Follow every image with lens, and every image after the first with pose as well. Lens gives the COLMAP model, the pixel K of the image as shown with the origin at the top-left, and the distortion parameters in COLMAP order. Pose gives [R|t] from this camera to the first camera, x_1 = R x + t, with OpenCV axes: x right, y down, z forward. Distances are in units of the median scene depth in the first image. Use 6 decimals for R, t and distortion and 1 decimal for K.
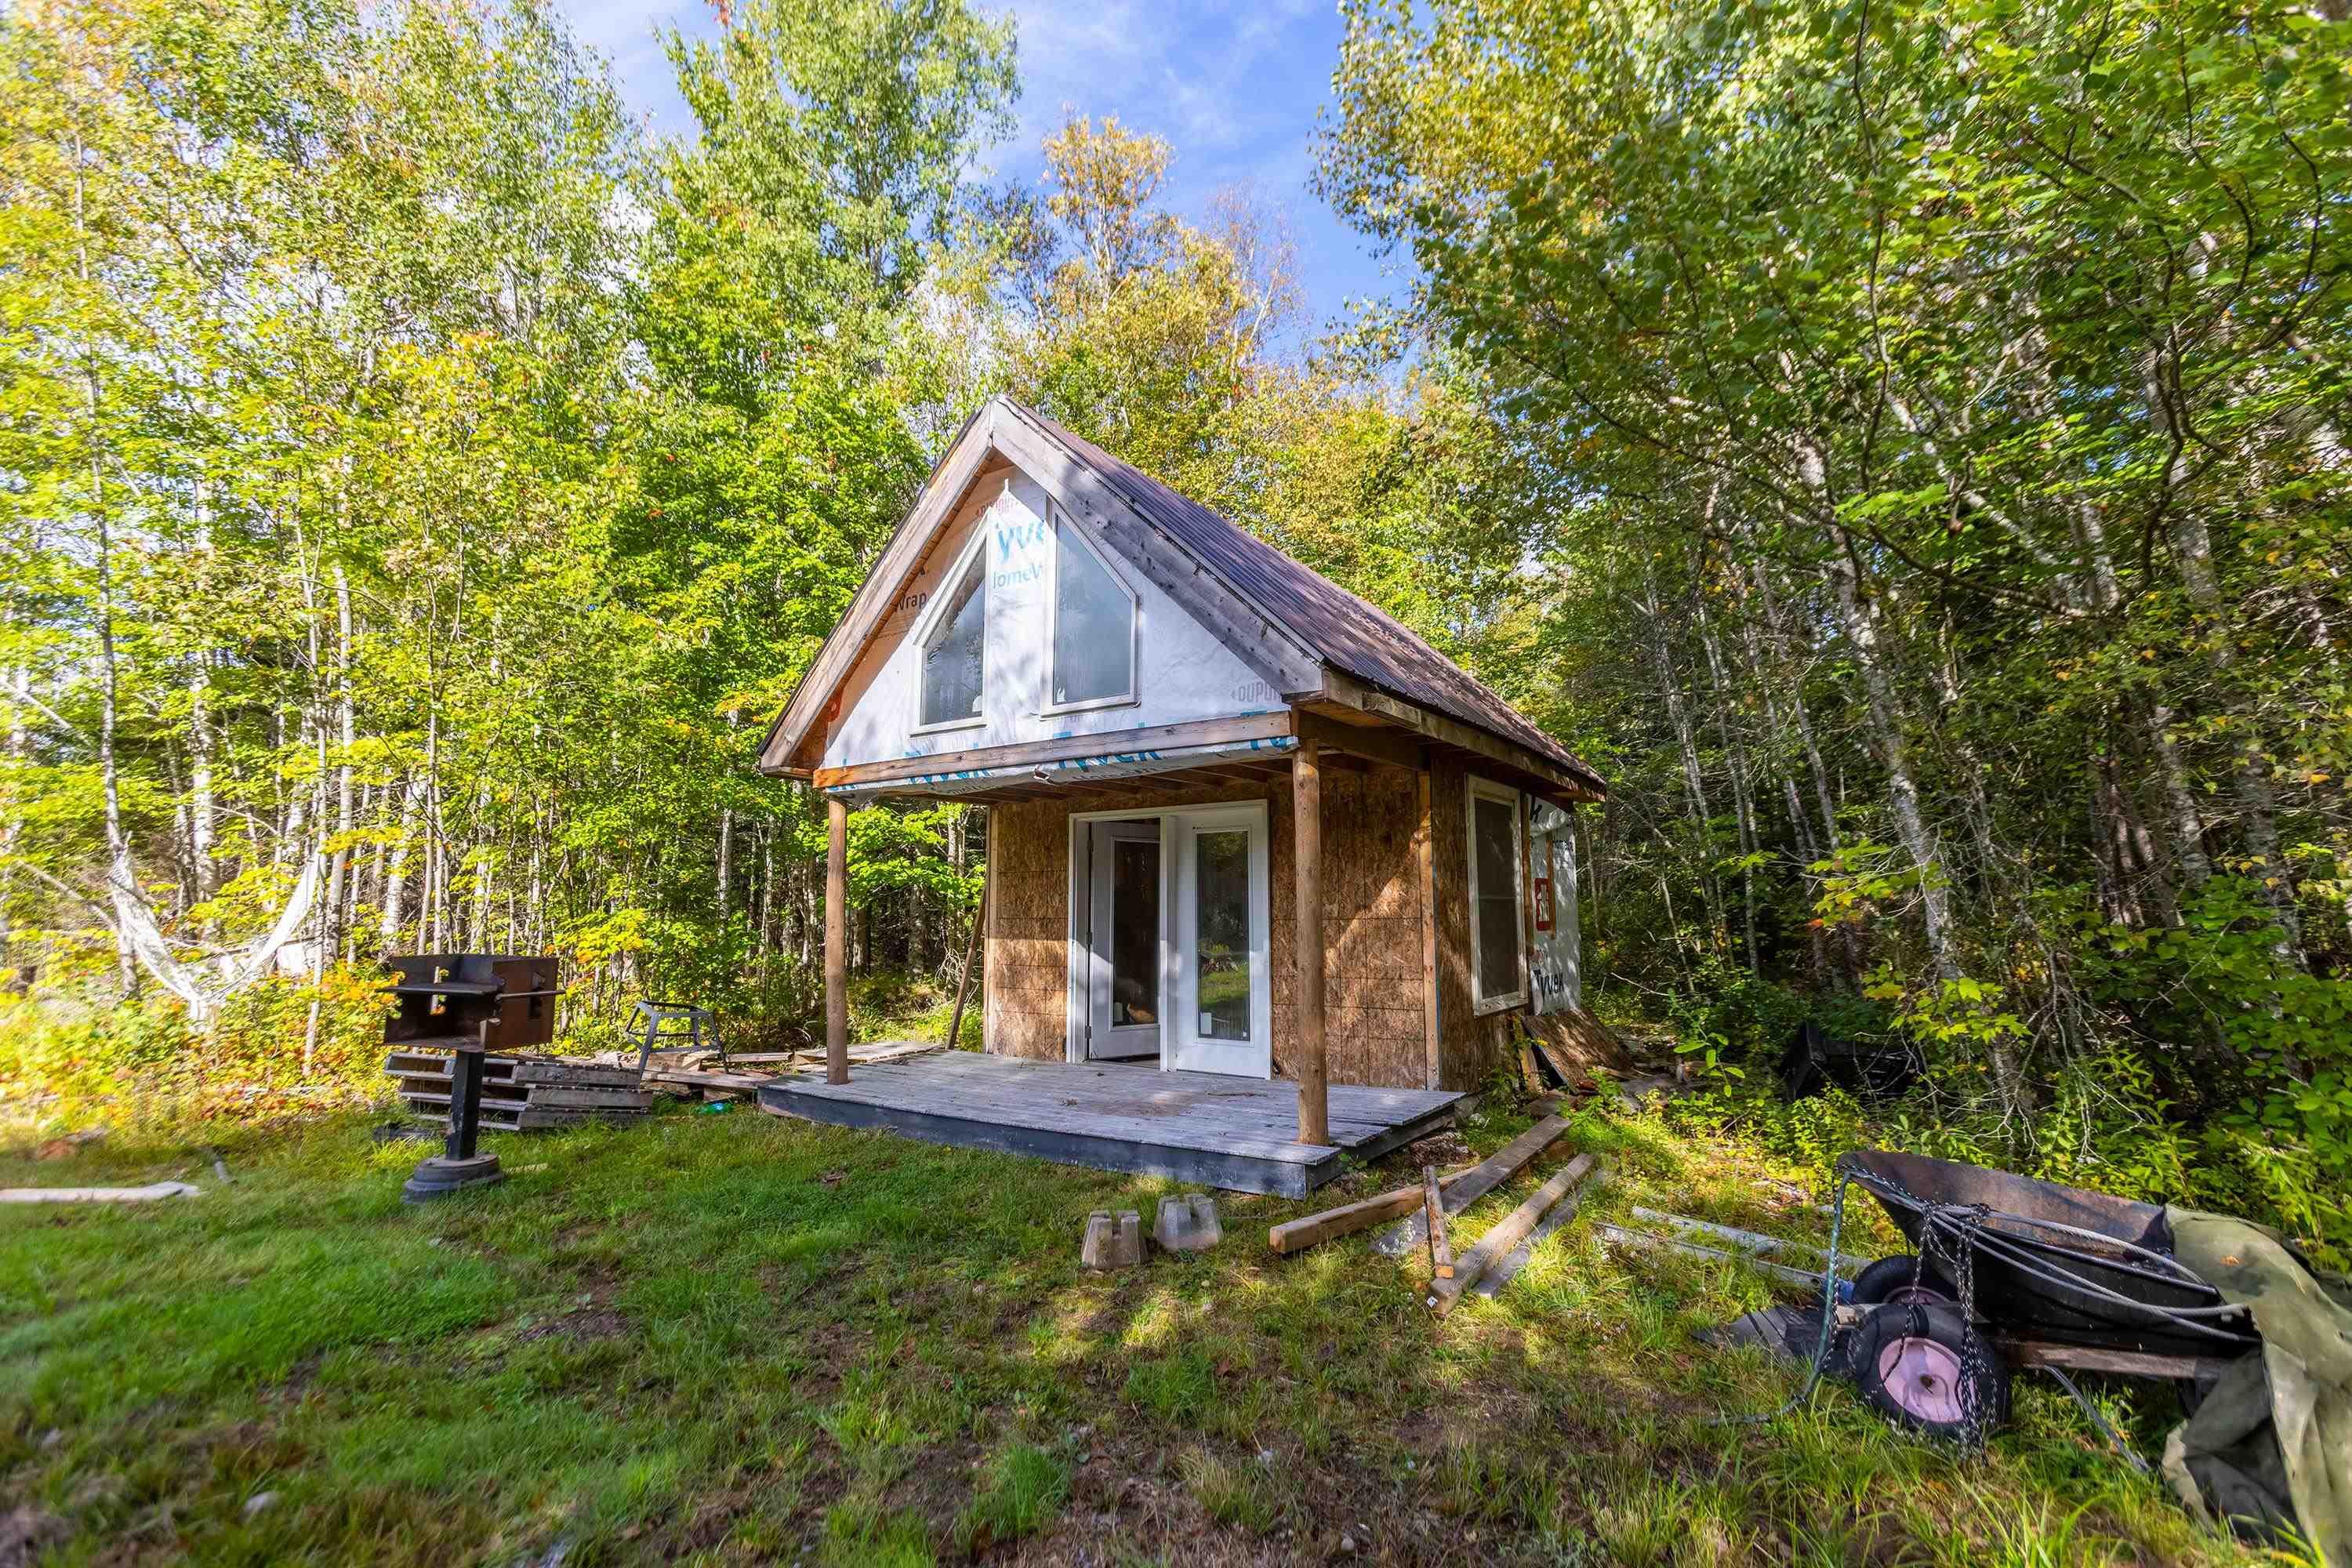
lens RADIAL K [[1040.7, 0, 1176.0], [0, 1040.7, 784.0], [0, 0, 1]] dist [-0.014050, -0.000074]
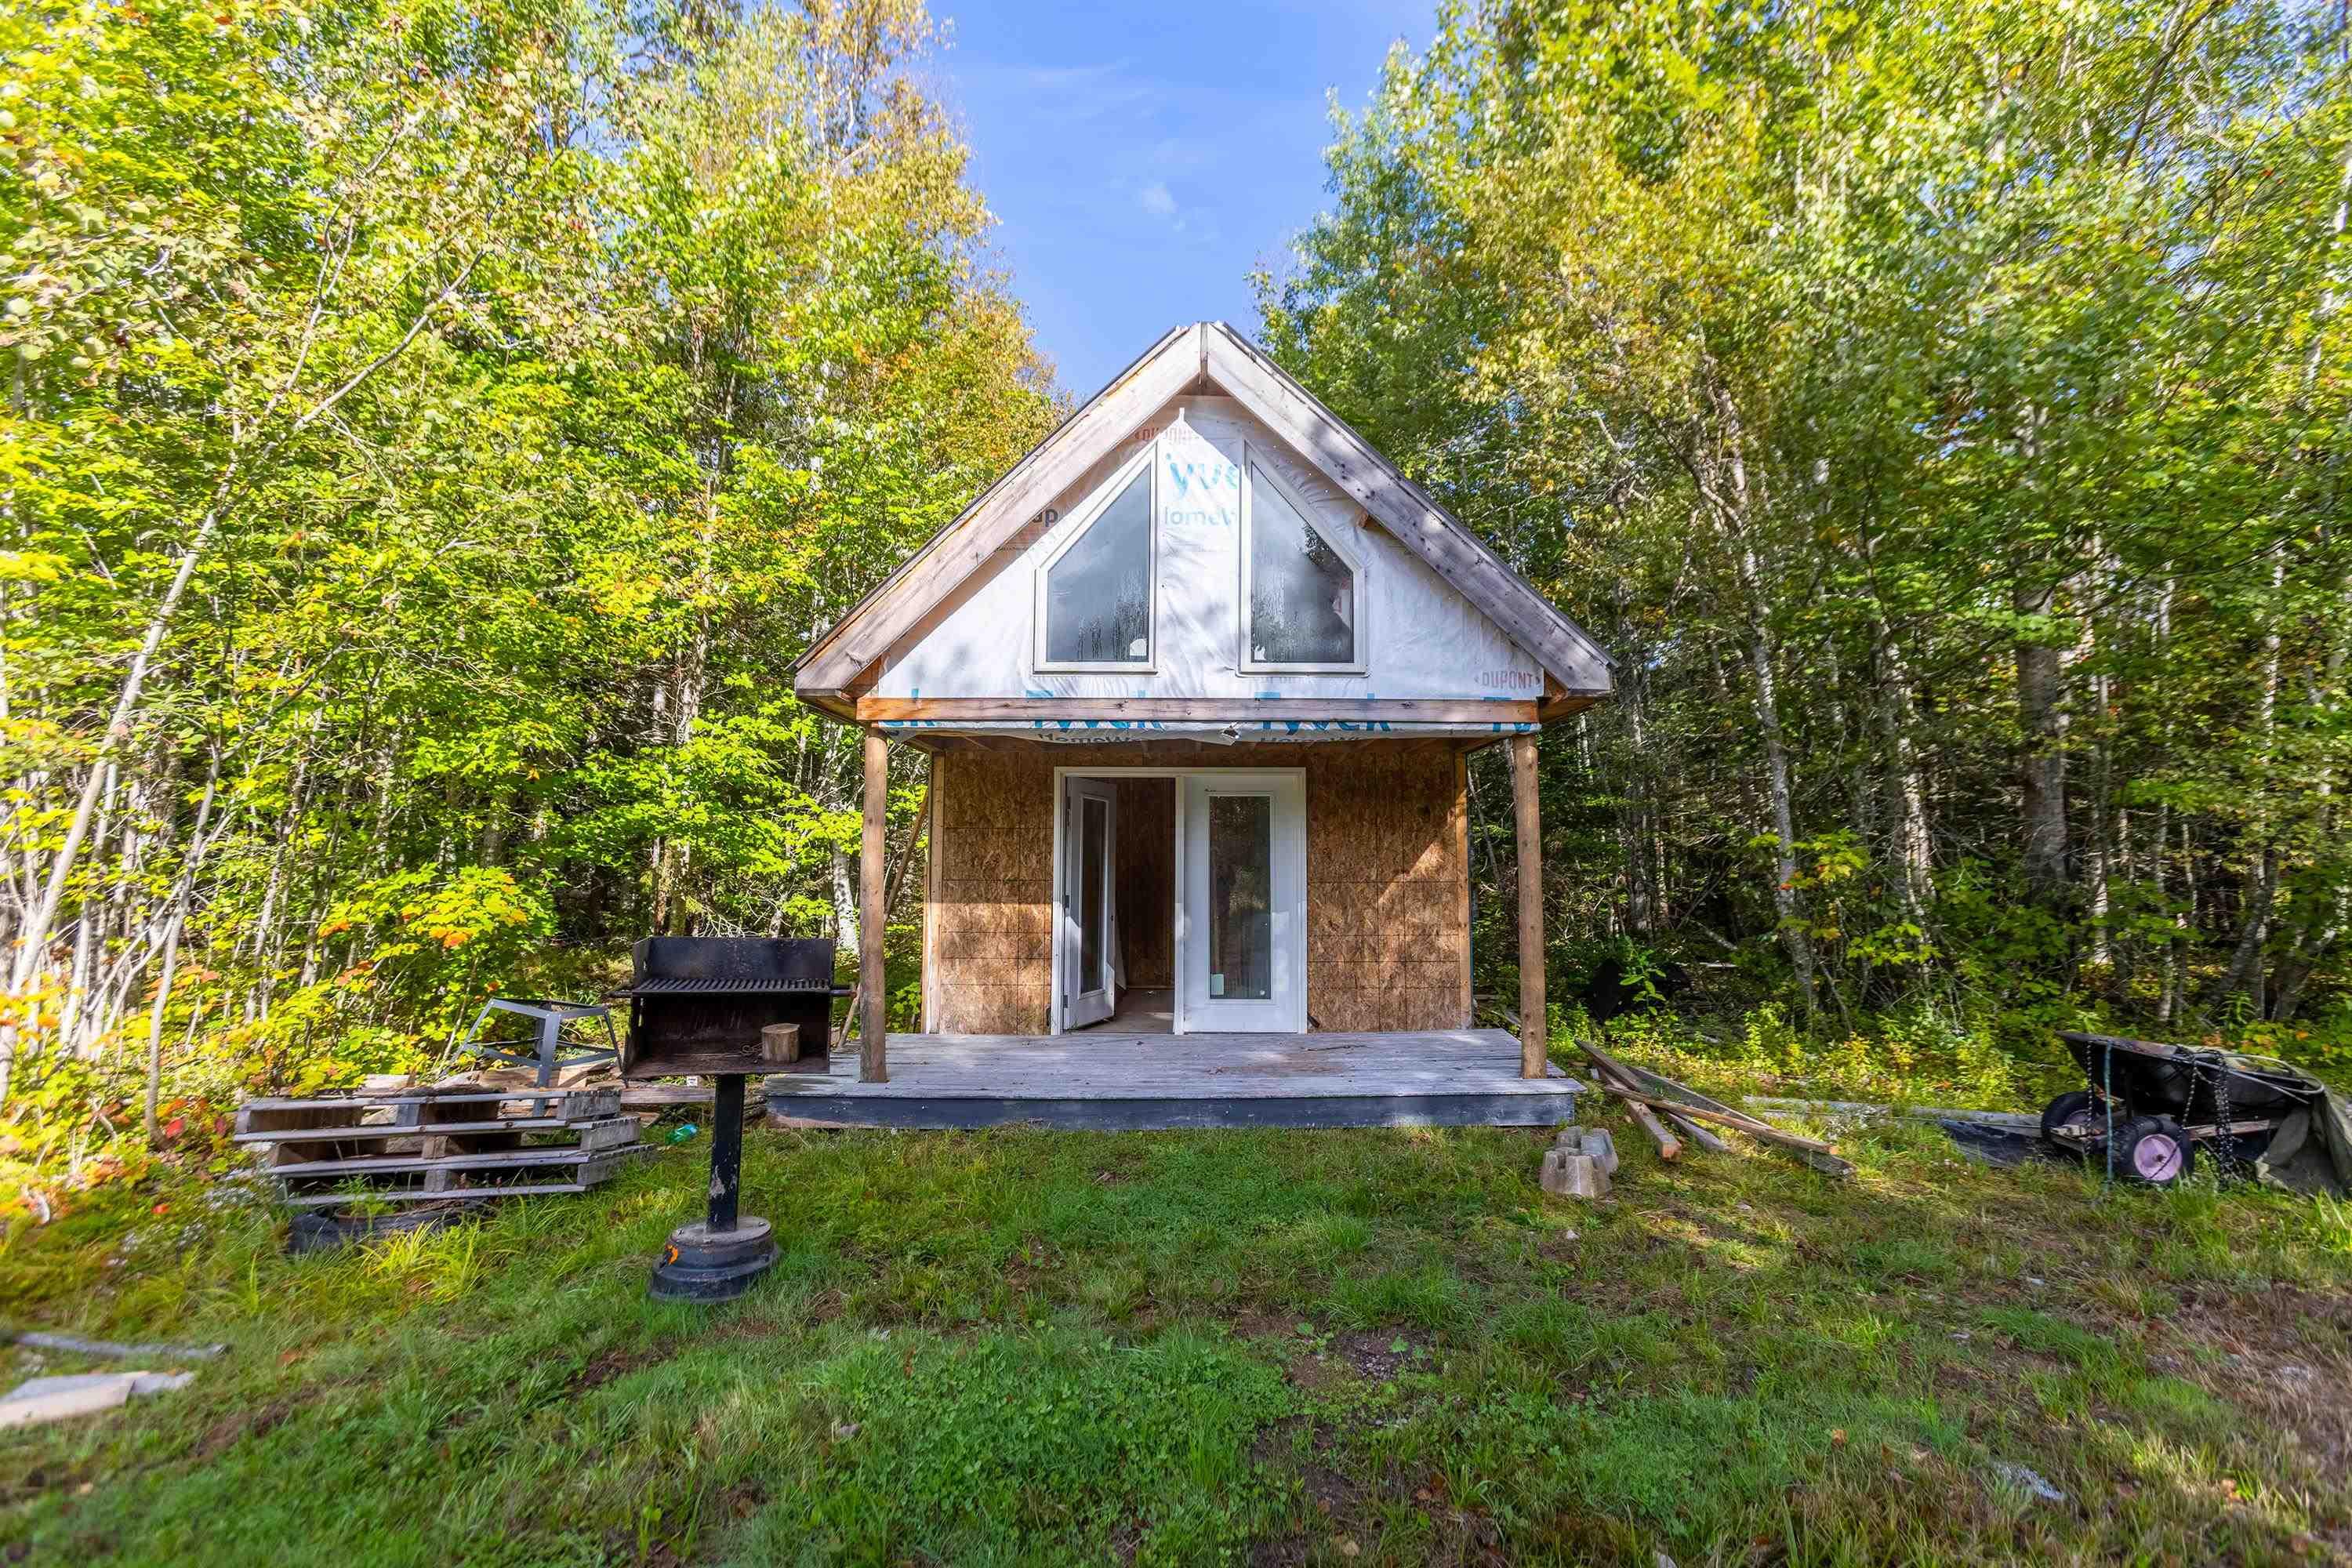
lens RADIAL K [[1040.7, 0, 1176.0], [0, 1040.7, 784.0], [0, 0, 1]] dist [-0.014050, -0.000074]
pose [[0.827455, 0.054203, 0.558910, -0.671972], [-0.077112, 0.996869, 0.017486, 0.023802], [-0.556212, -0.057568, 0.829044, 0.221779]]
